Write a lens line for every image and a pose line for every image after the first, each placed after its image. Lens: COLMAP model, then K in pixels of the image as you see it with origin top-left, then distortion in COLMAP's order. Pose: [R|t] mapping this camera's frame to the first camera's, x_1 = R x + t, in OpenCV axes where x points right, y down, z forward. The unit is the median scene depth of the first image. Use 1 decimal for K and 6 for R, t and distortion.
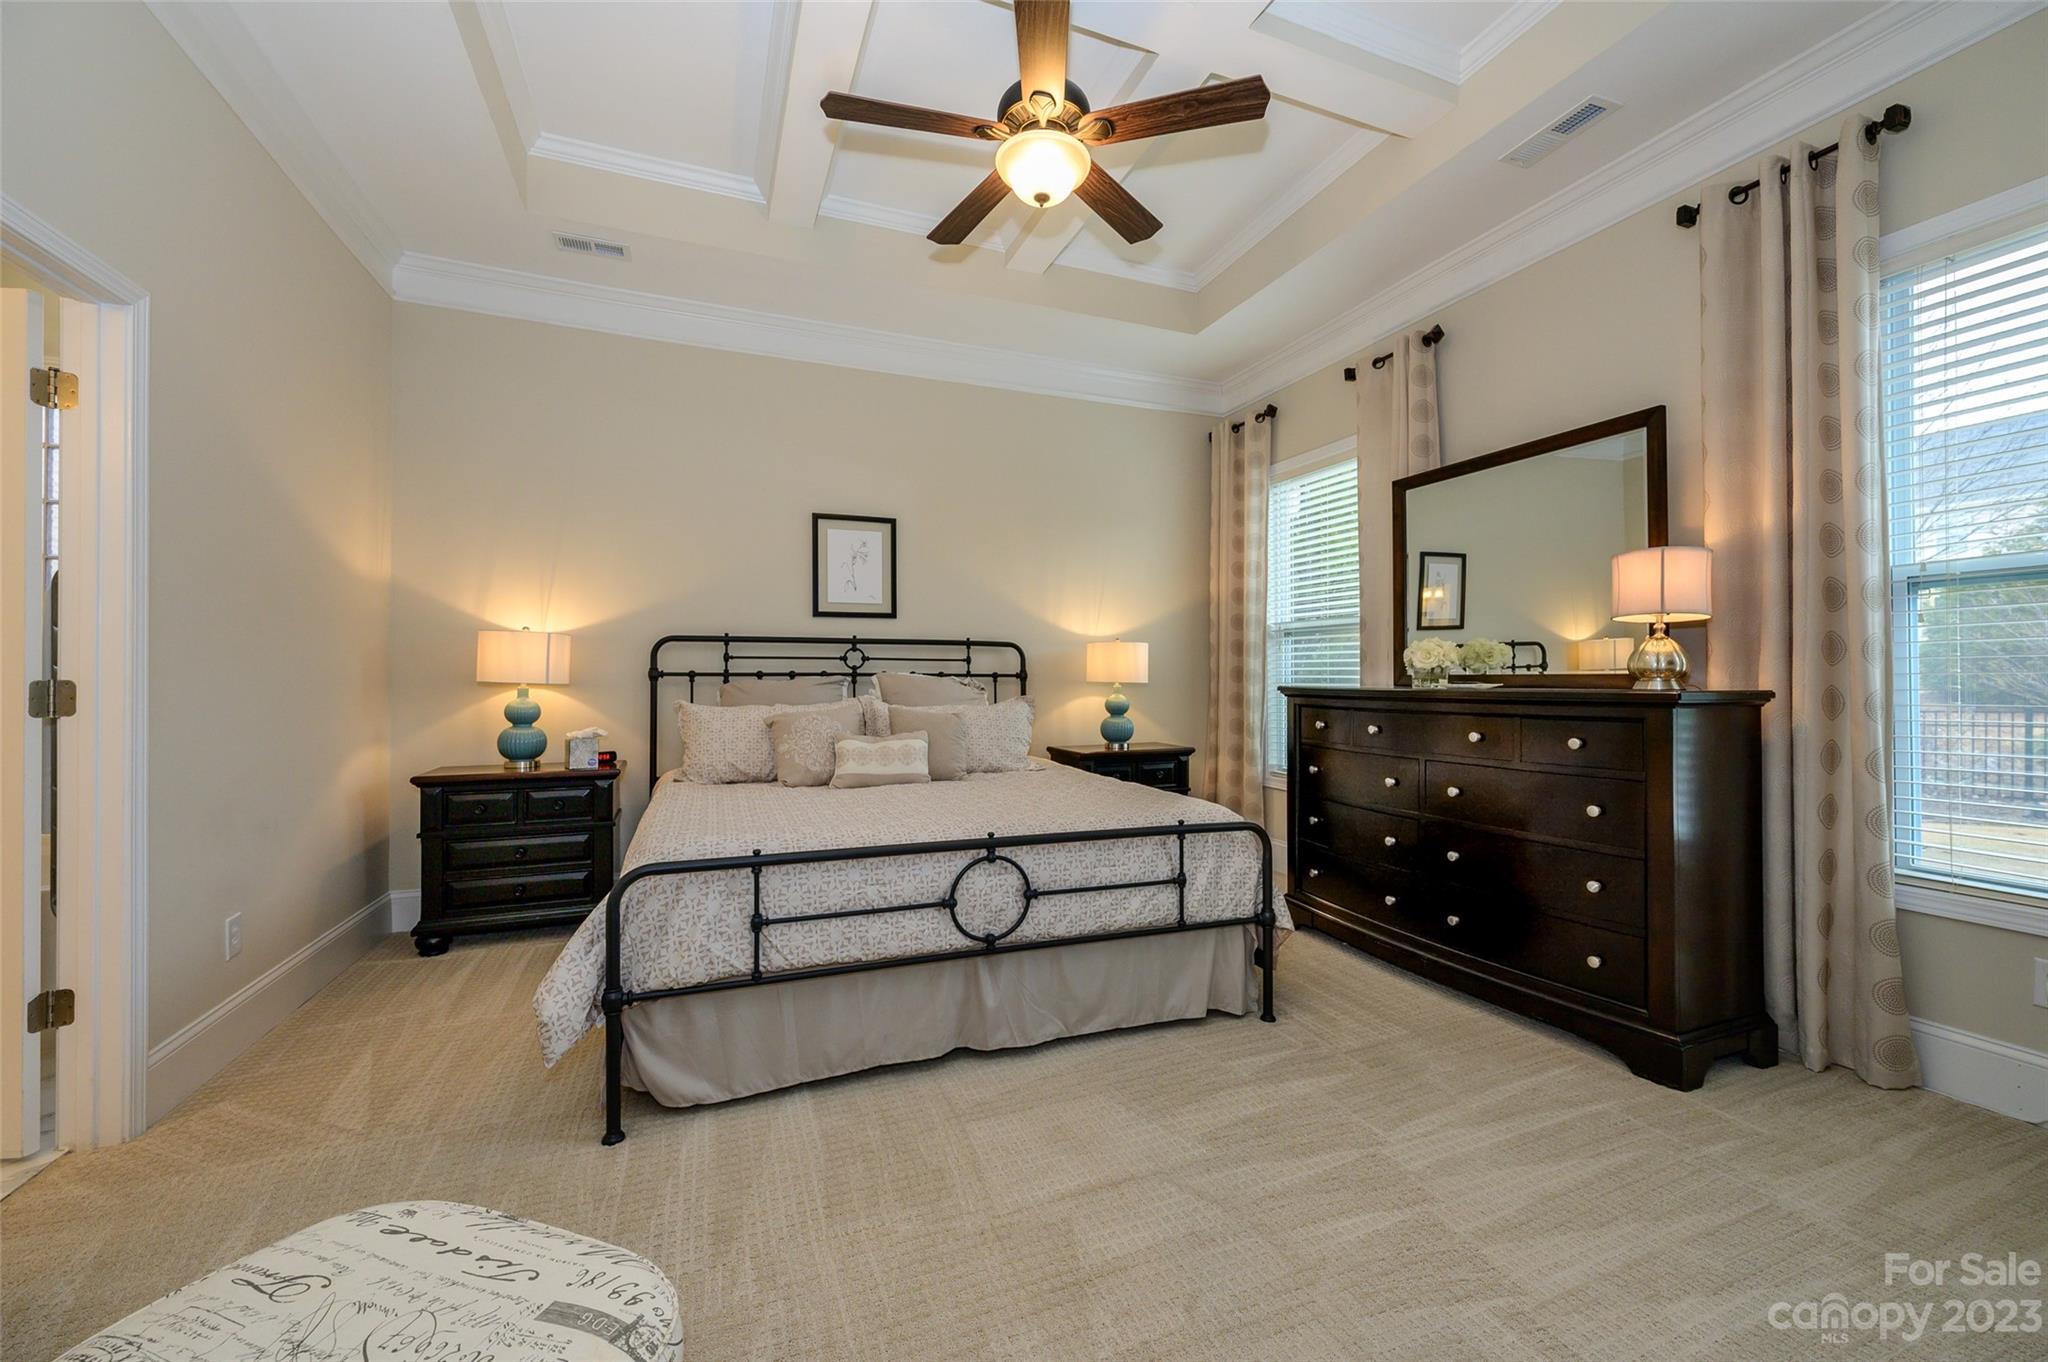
lens RADIAL K [[807.9, 0, 1019.4], [0, 807.9, 673.0], [0, 0, 1]] dist [-0.002542, -0.000443]
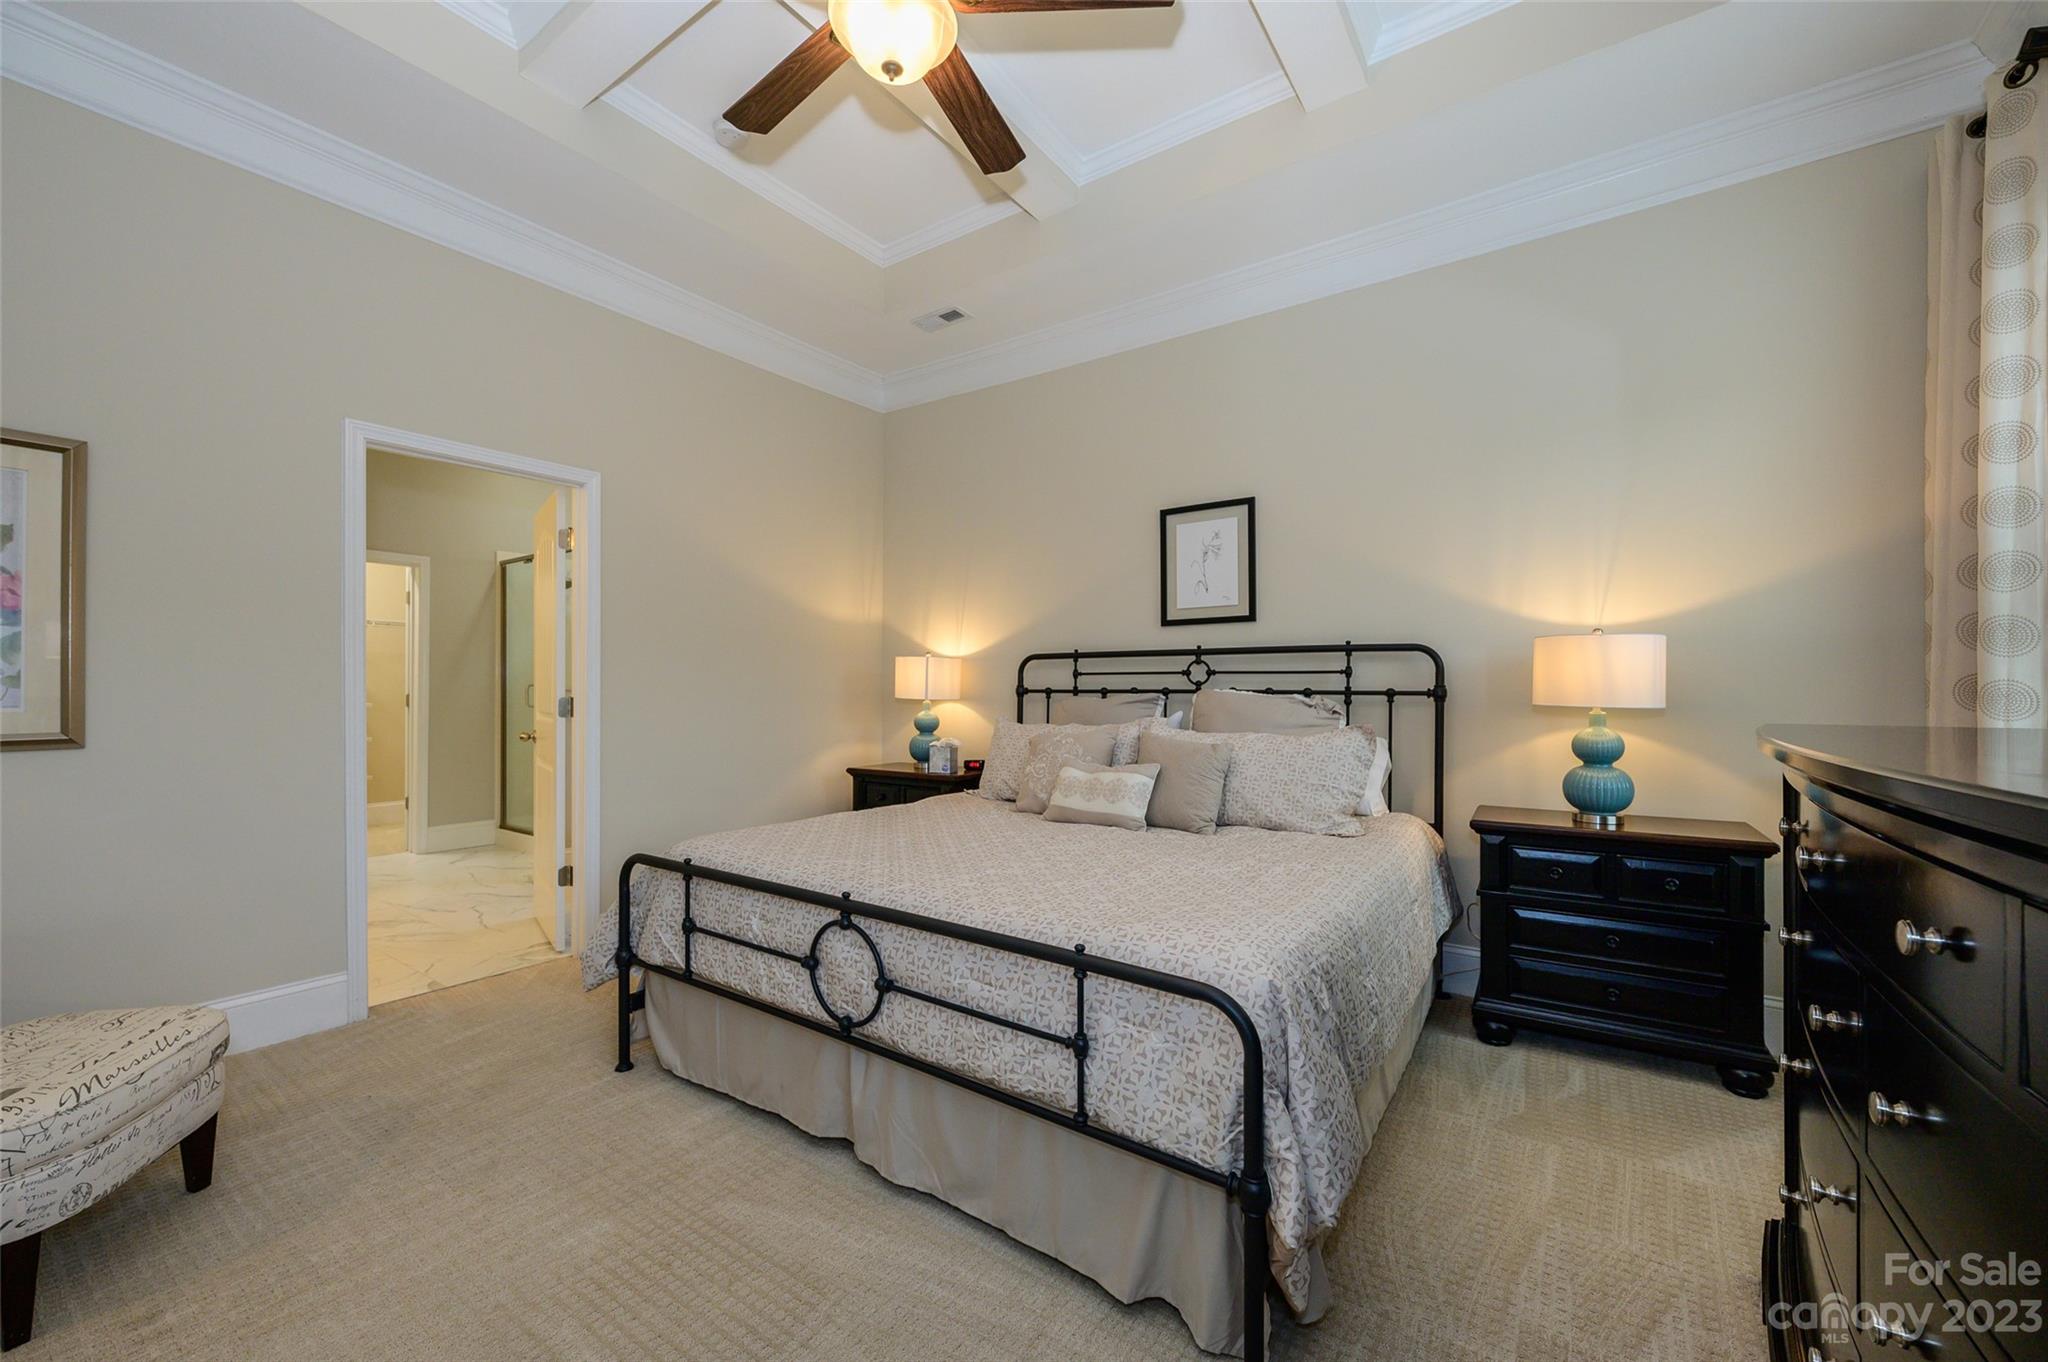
lens RADIAL K [[813.6, 0, 1017.2], [0, 813.6, 676.7], [0, 0, 1]] dist [-0.000233, -0.000162]
pose [[0.541311, -0.010334, -0.840759, 0.450142], [0.006141, 0.999946, -0.008336, -0.008343], [0.840800, -0.000651, 0.541345, 0.415495]]
